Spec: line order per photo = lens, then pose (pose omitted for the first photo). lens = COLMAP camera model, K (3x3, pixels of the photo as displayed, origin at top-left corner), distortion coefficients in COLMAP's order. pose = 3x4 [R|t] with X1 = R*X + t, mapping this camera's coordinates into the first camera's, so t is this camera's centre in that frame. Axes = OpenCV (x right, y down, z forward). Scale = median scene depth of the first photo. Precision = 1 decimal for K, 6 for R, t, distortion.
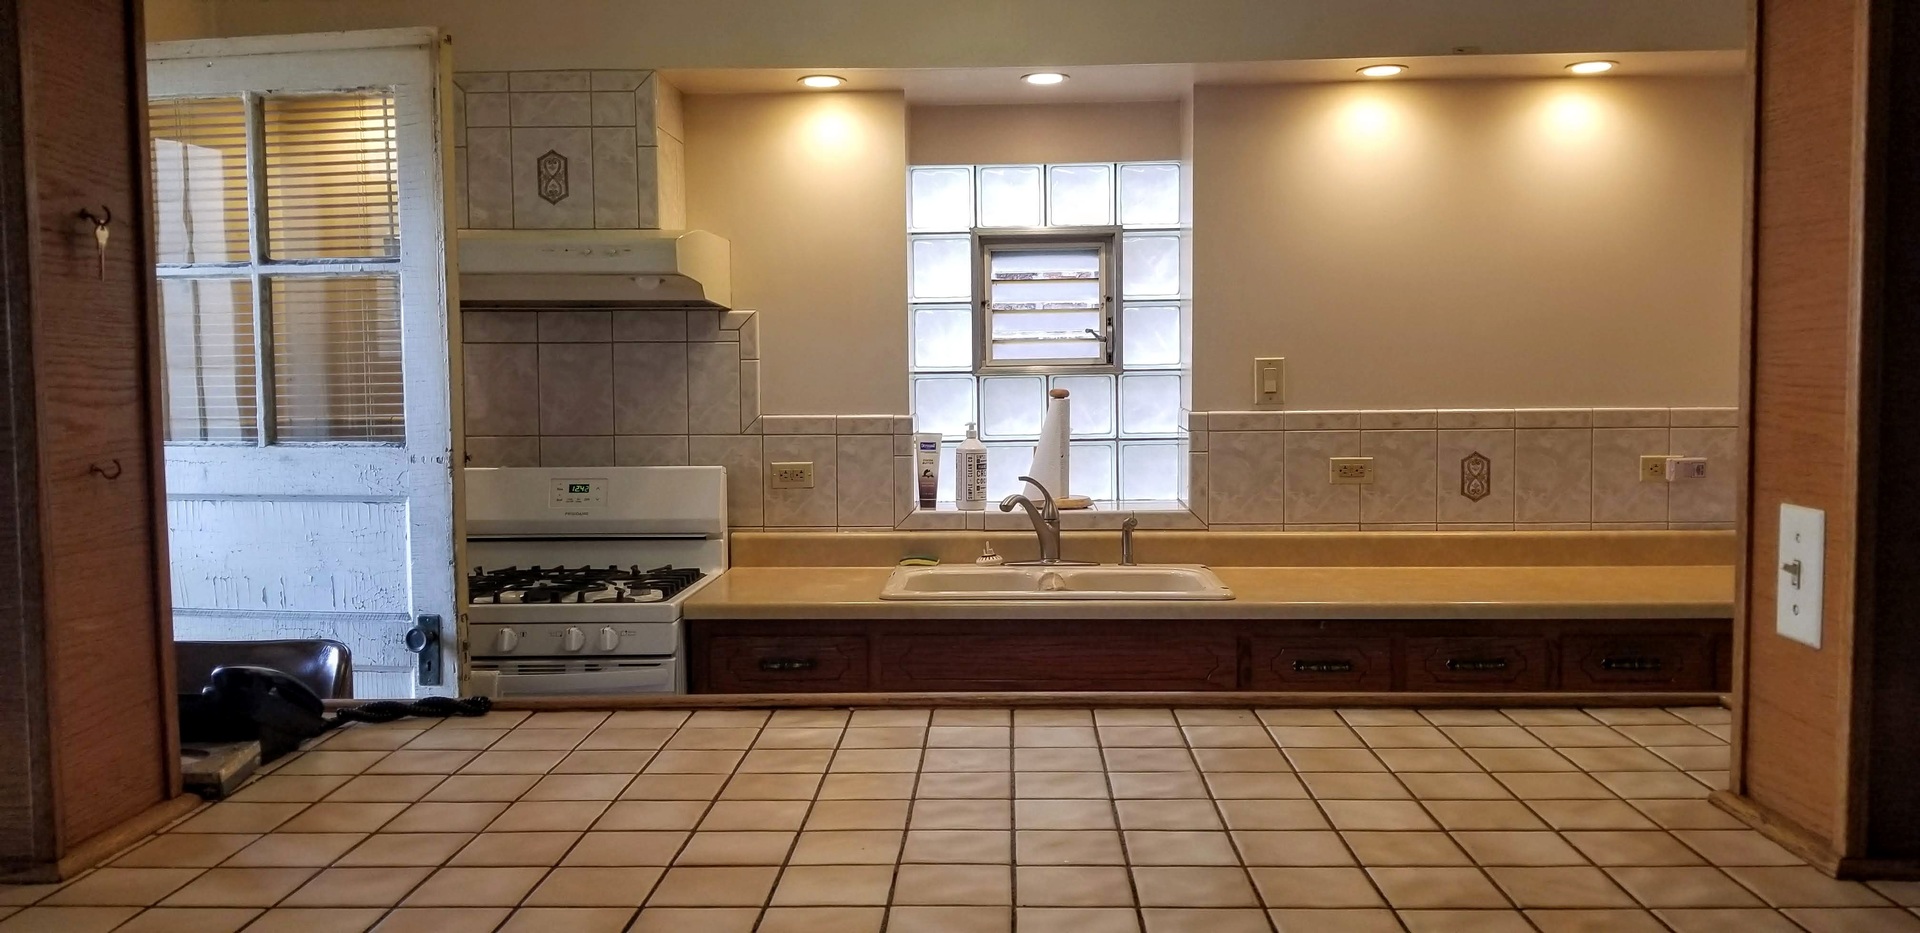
lens RADIAL K [[1506.2, 0, 957.9], [0, 1506.2, 454.3], [0, 0, 1]] dist [0.087535, -0.140835]
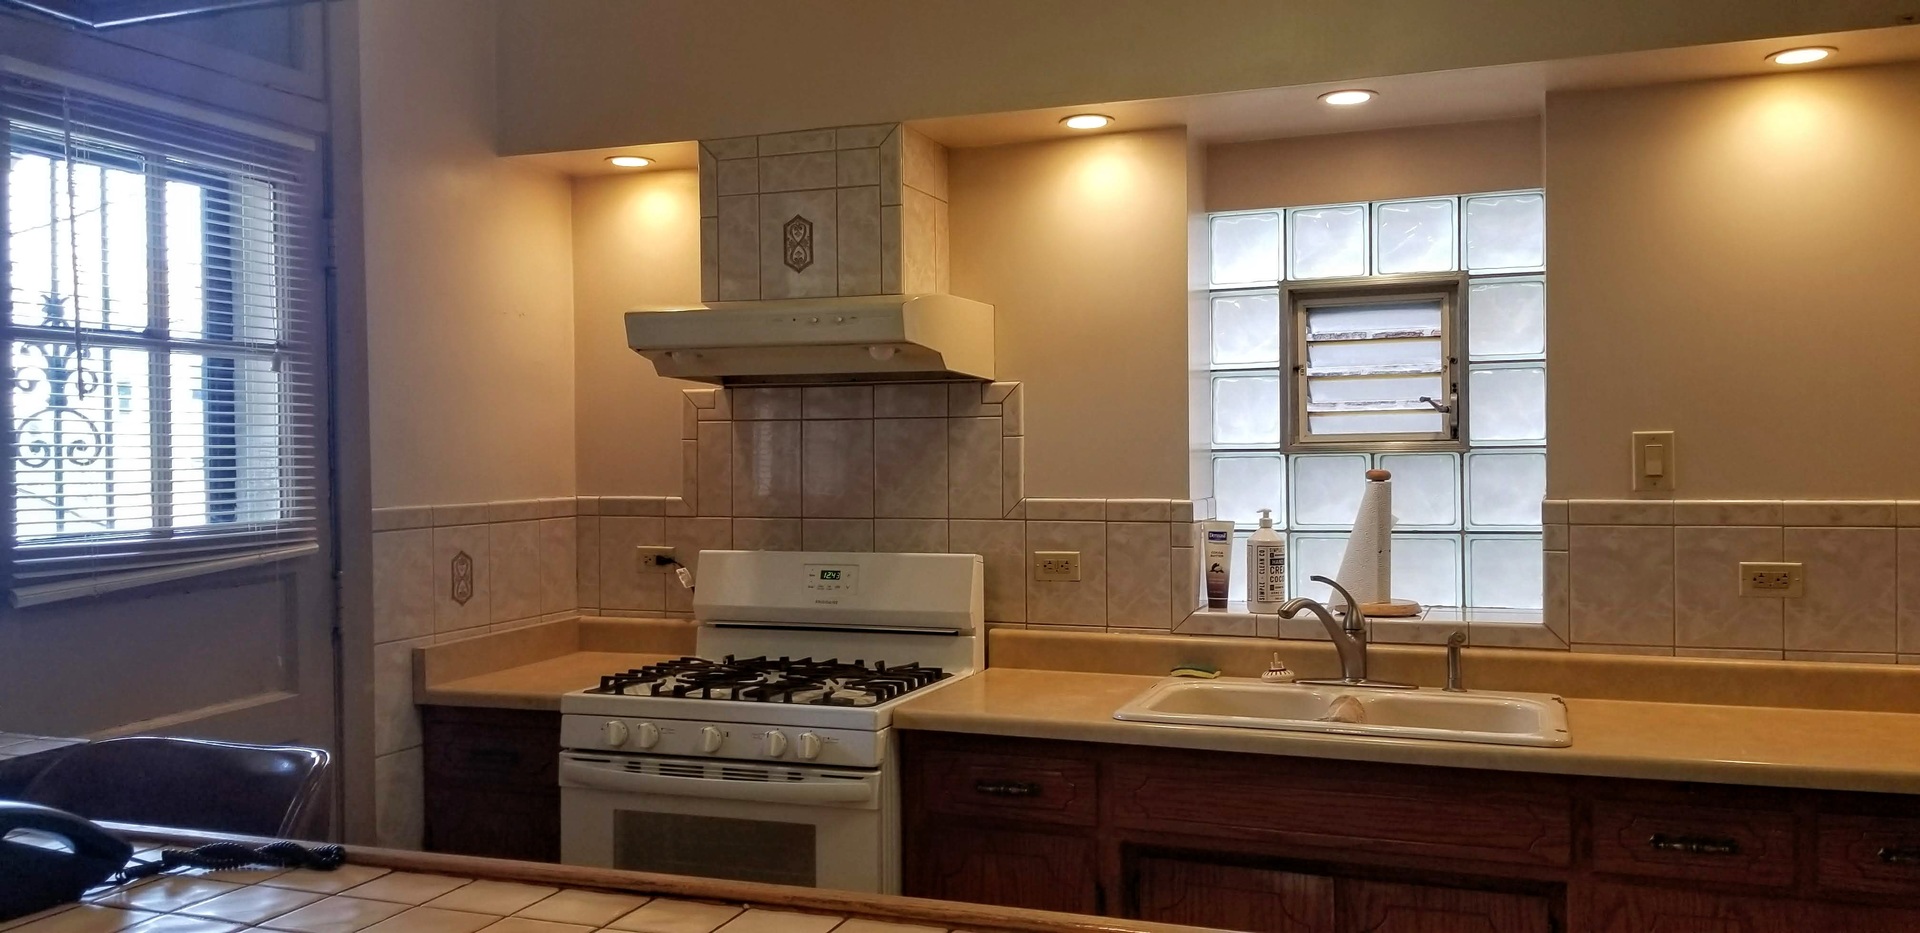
lens RADIAL K [[1506.2, 0, 947.3], [0, 1506.2, 474.0], [0, 0, 1]] dist [0.087535, -0.140835]
pose [[0.946656, 0.005074, -0.322206, 0.115408], [-0.017125, 0.999255, -0.034577, -0.008653], [0.321791, 0.038251, 0.946038, 0.141152]]
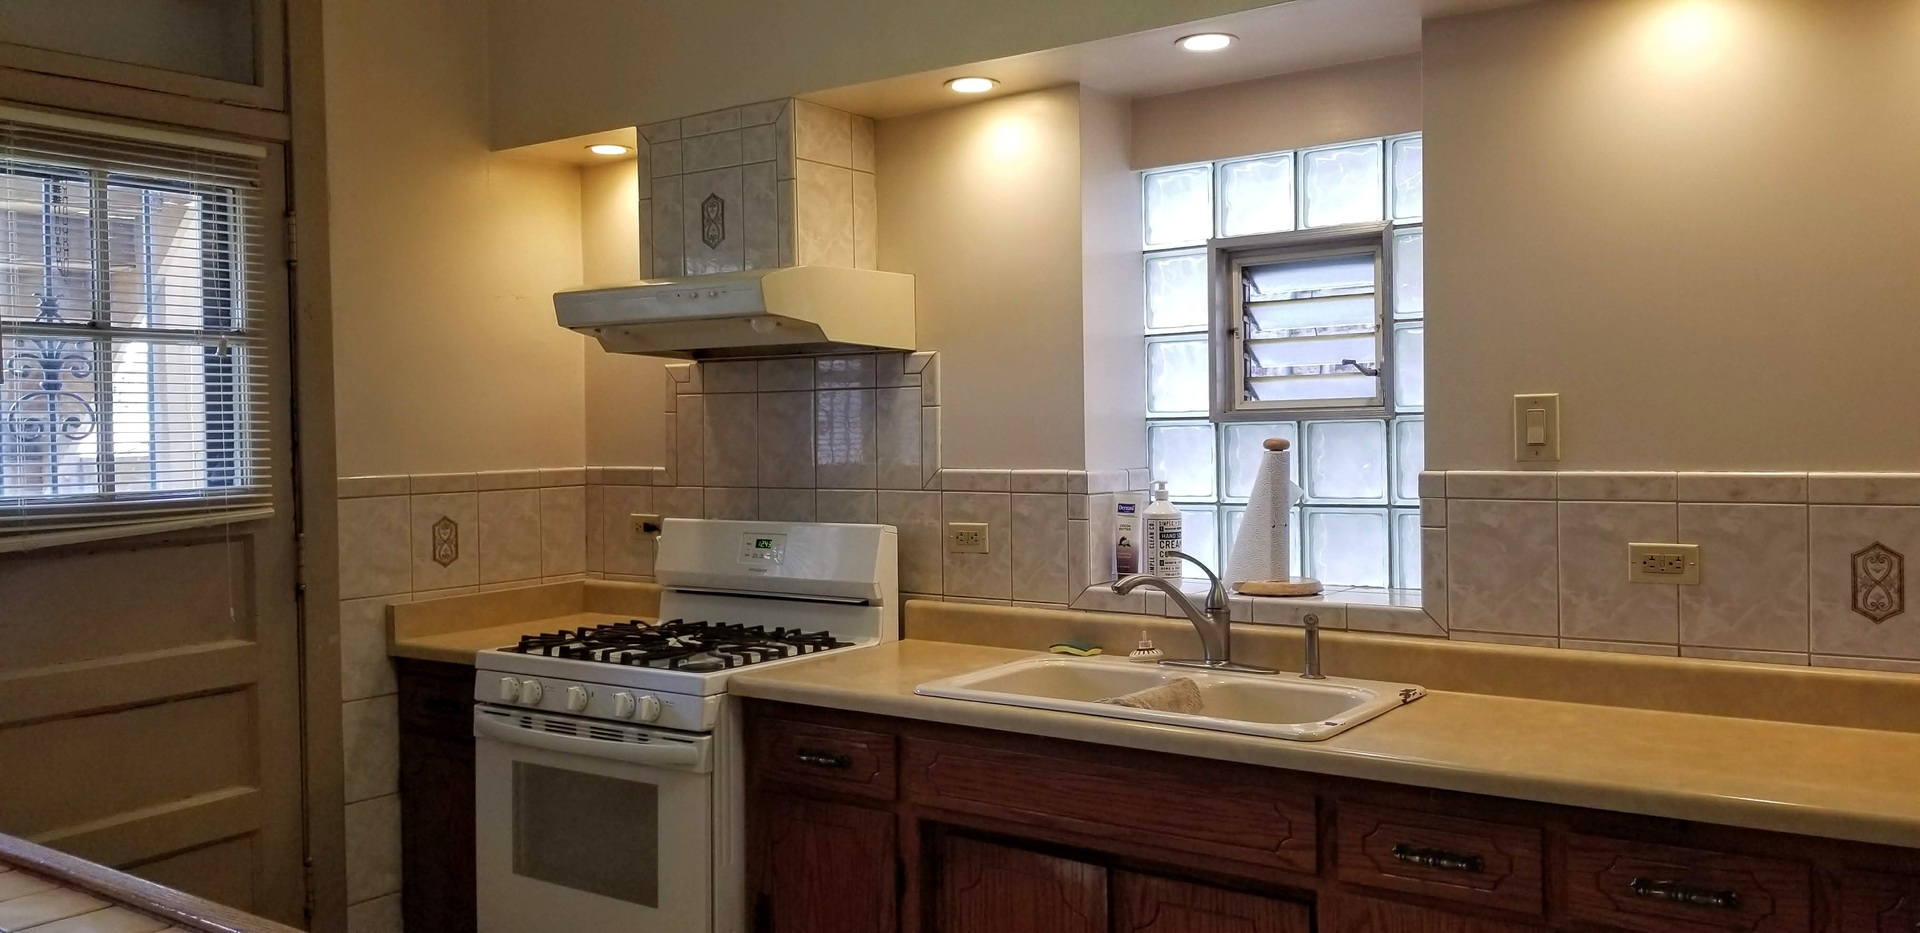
lens RADIAL K [[1506.2, 0, 948.3], [0, 1506.2, 449.8], [0, 0, 1]] dist [0.087535, -0.140835]
pose [[0.826088, 0.004079, -0.563526, 0.376587], [-0.022311, 0.999426, -0.025473, -0.014801], [0.563099, 0.033616, 0.825706, 0.275964]]
